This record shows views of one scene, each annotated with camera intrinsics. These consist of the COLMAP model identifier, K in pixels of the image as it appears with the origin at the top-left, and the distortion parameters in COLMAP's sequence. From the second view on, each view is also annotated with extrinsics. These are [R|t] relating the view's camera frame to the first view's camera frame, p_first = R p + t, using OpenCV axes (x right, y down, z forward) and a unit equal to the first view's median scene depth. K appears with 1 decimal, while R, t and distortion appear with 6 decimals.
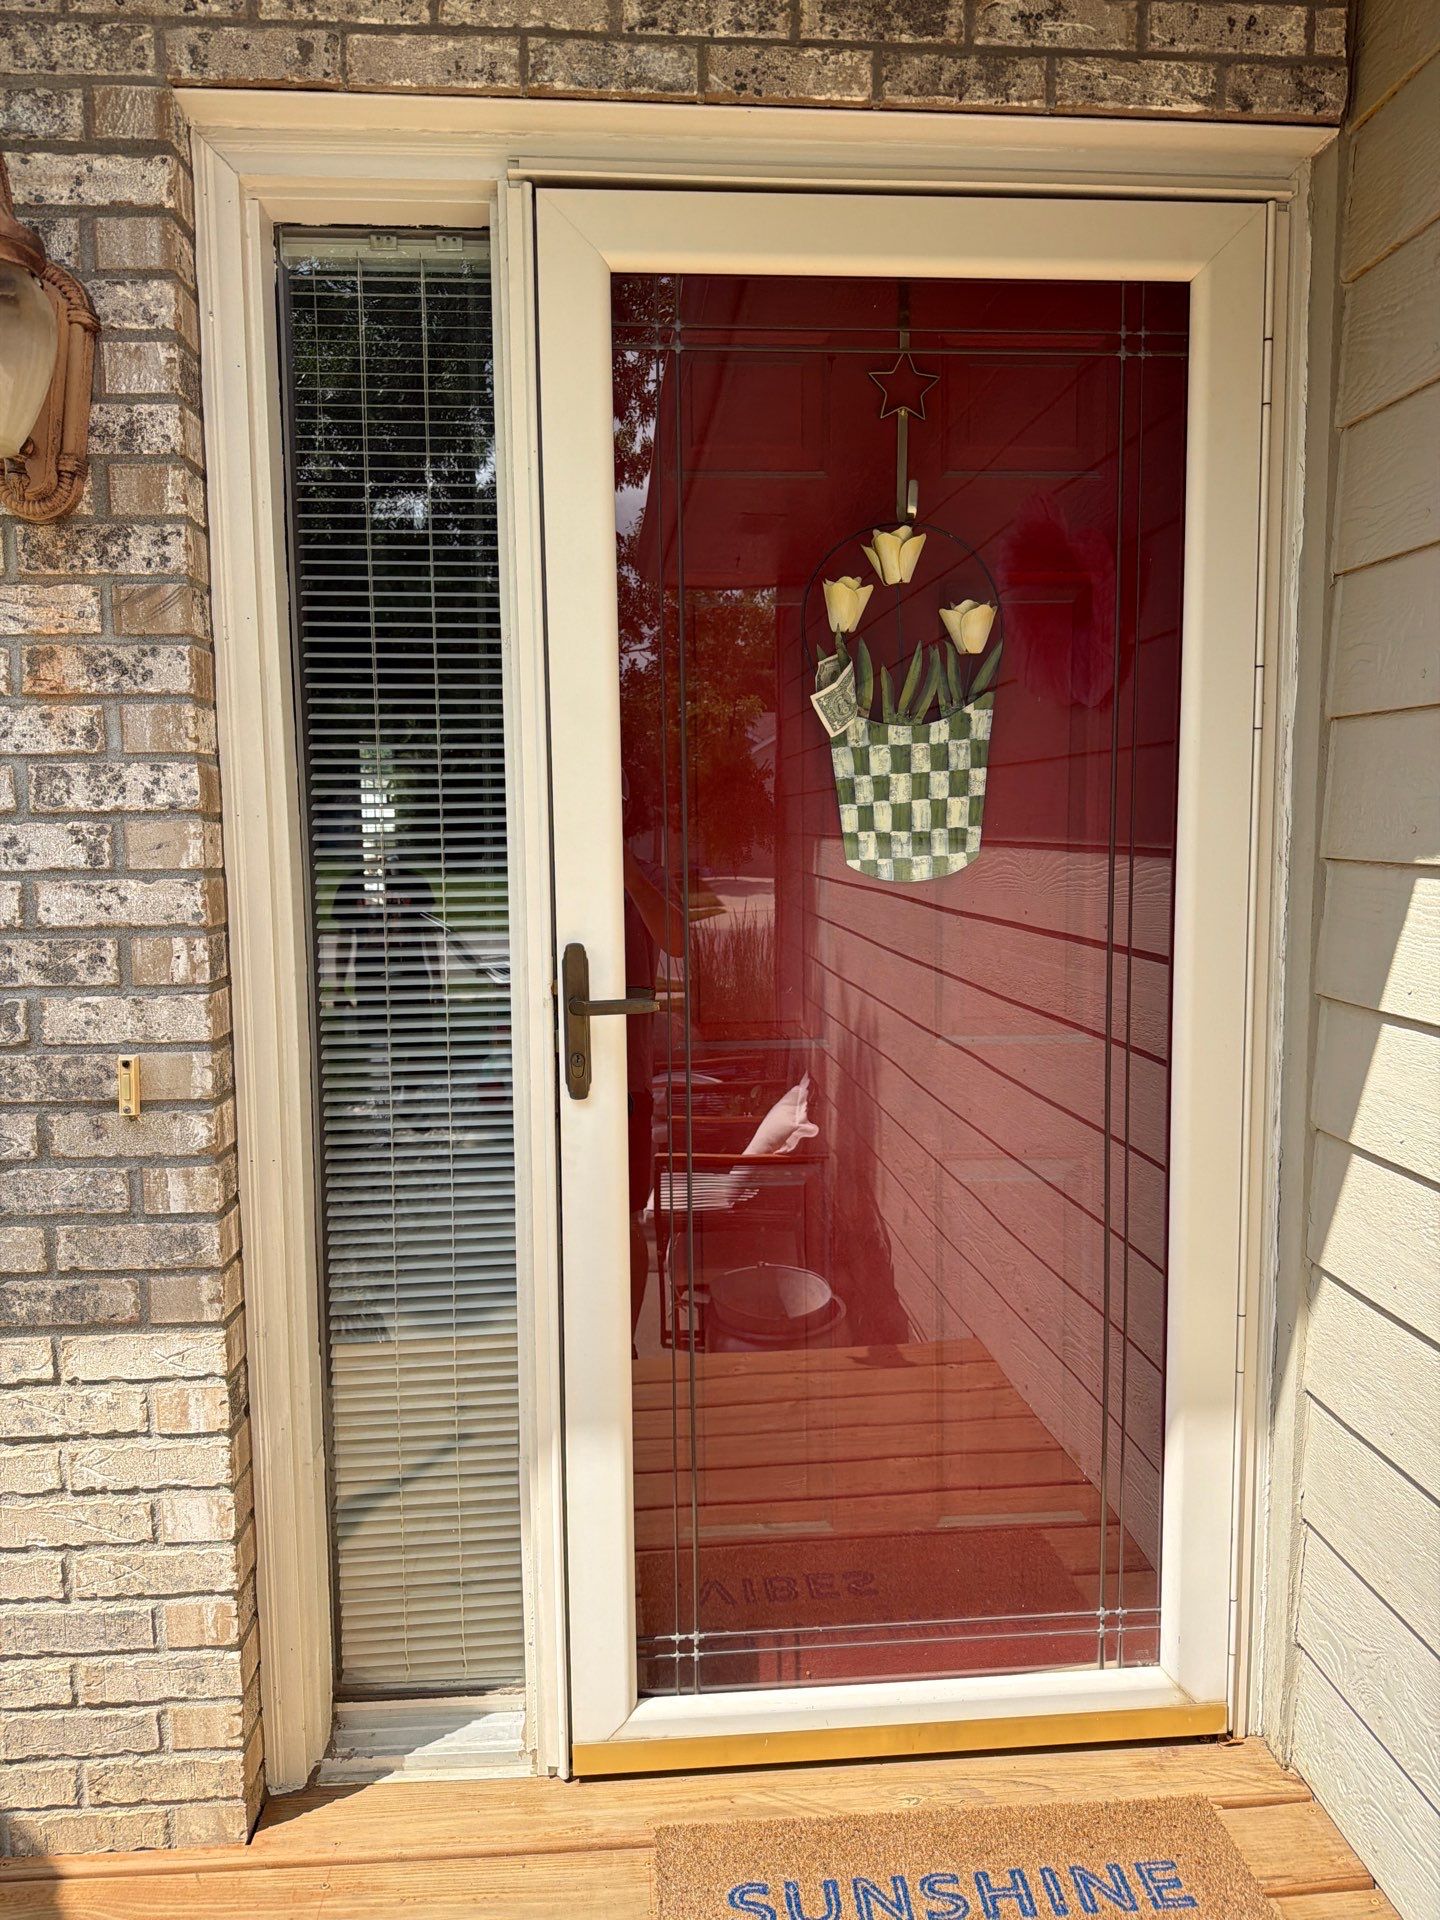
lens RADIAL K [[1070.7, 0, 720.0], [0, 1070.7, 960.0], [0, 0, 1]] dist [-0.000819, 0.000049]
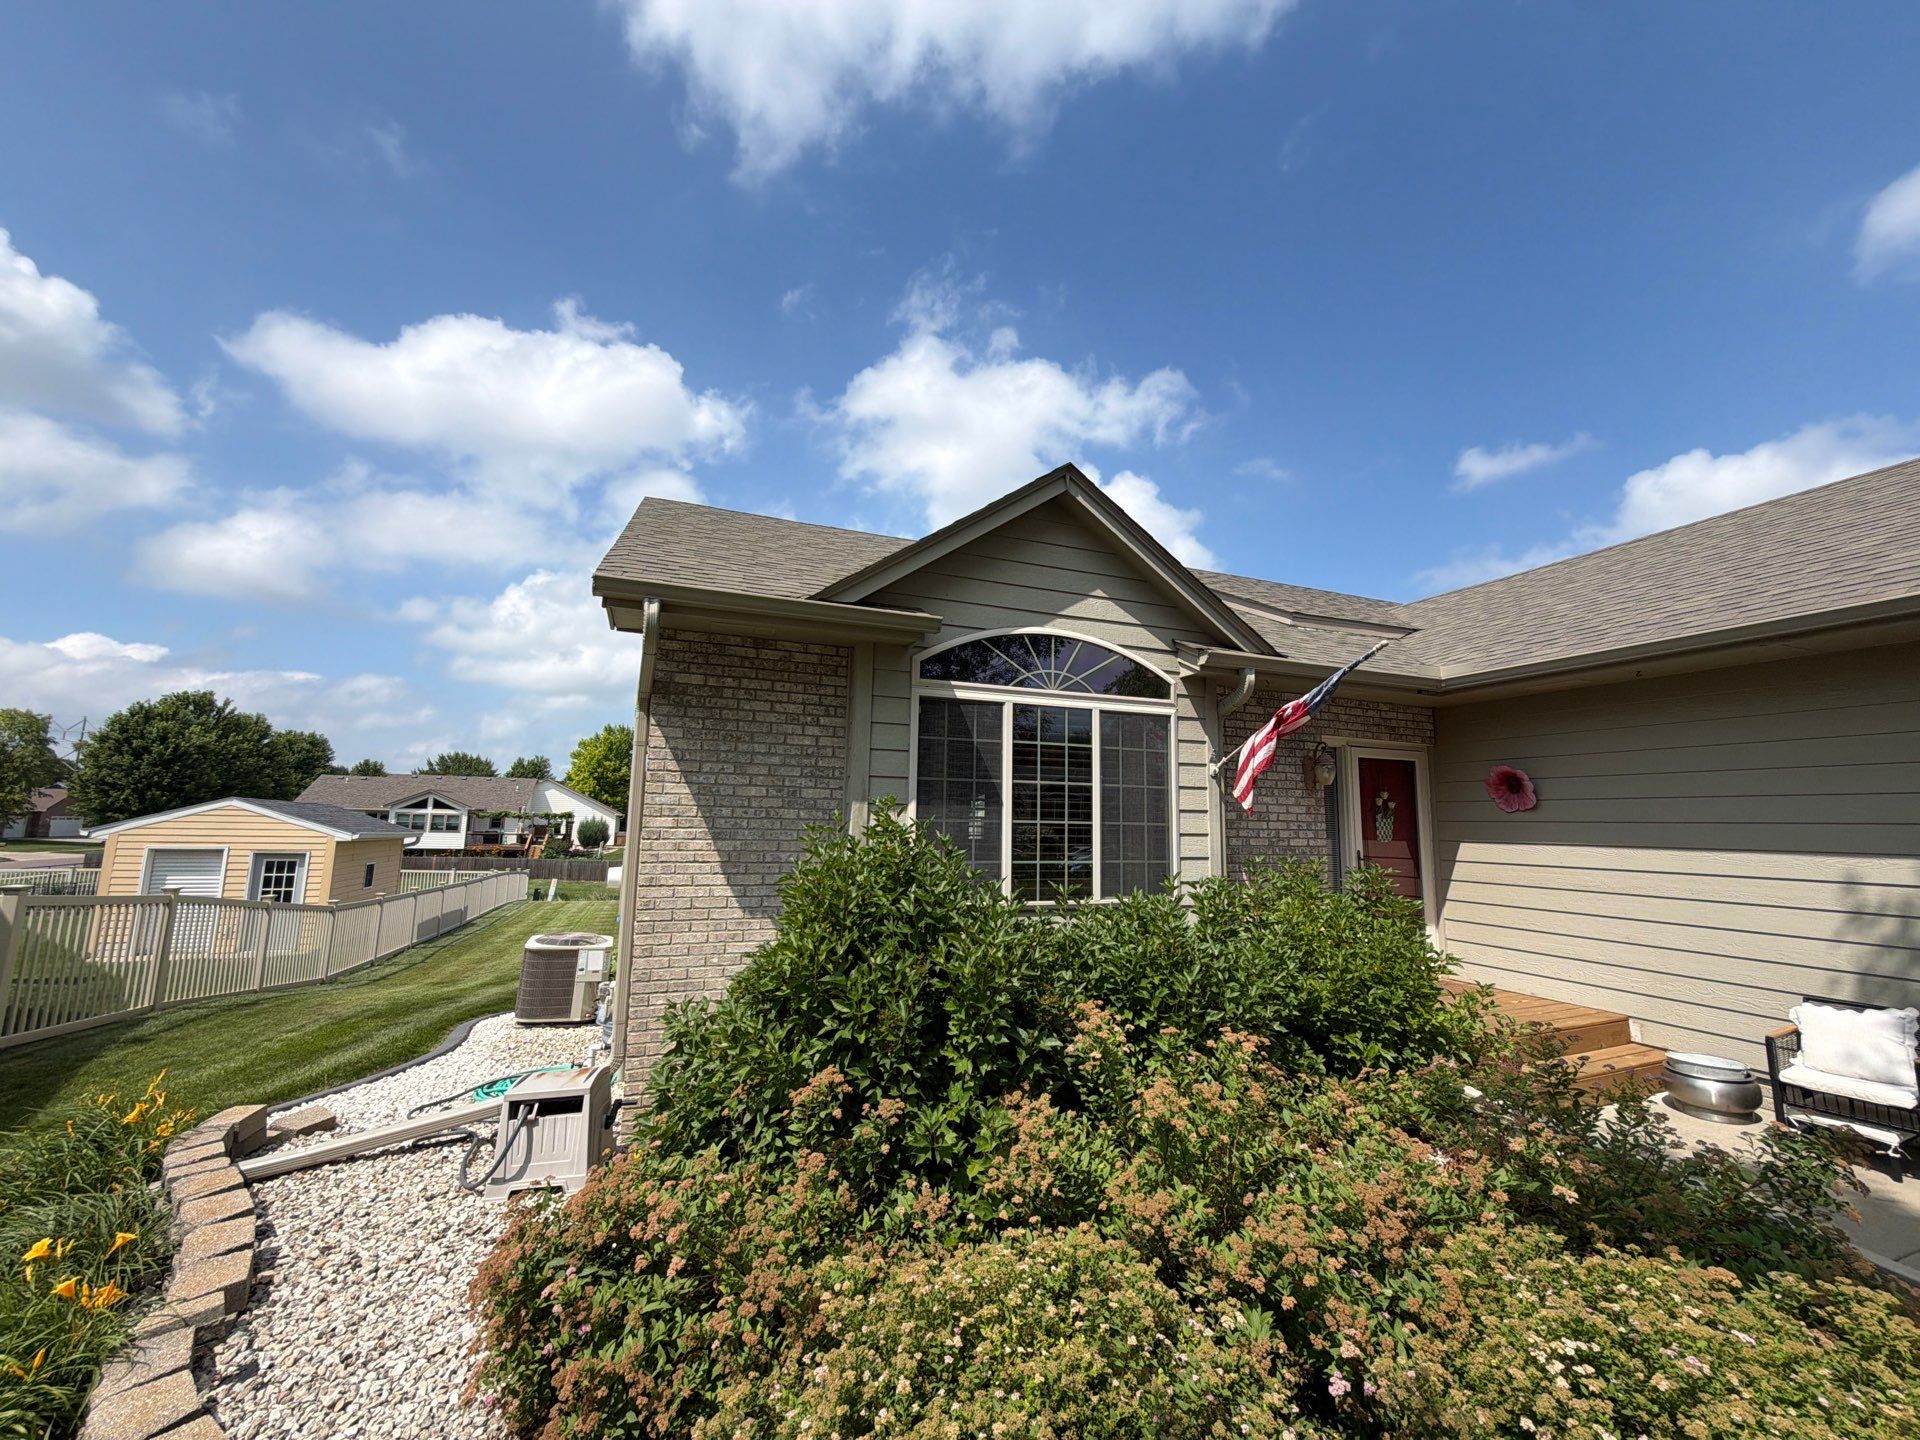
lens RADIAL K [[806.4, 0, 960.0], [0, 806.4, 720.0], [0, 0, 1]] dist [-0.006564, 0.000230]
pose [[0.941543, 0.079008, 0.327498, -4.242089], [-0.004245, 0.974817, -0.222968, 0.326379], [-0.336867, 0.208543, 0.918167, -3.014851]]
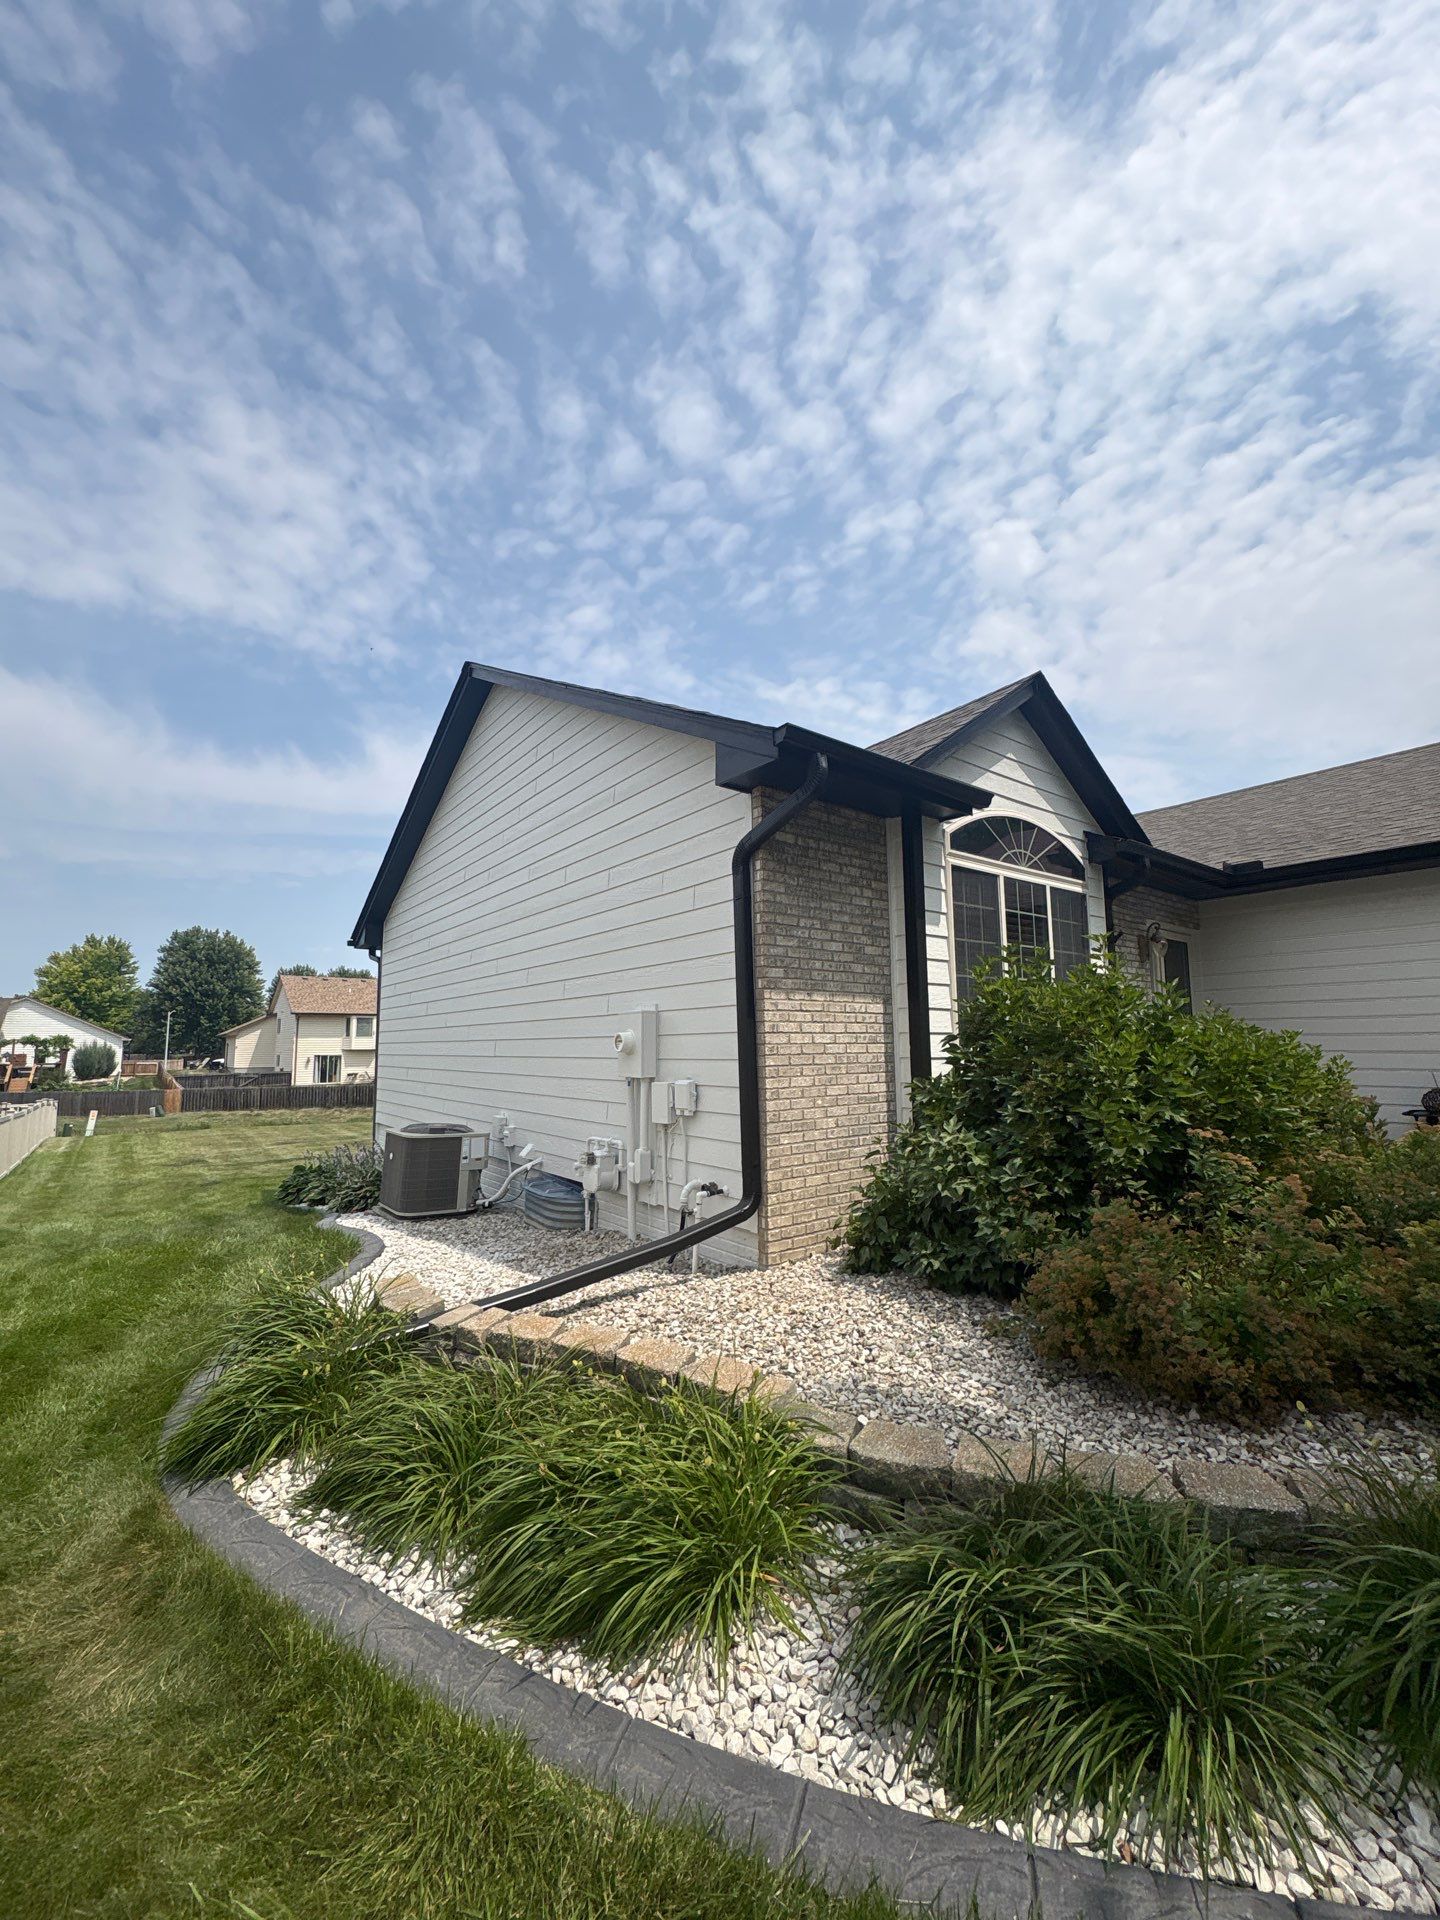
lens RADIAL K [[764.0, 0, 714.2], [0, 764.0, 951.3], [0, 0, 1]] dist [0.001324, -0.000323]
pose [[0.817101, 0.080332, 0.570871, -6.518332], [0.047440, 0.977516, -0.205457, 0.588795], [-0.574540, 0.194961, 0.794918, -1.858129]]
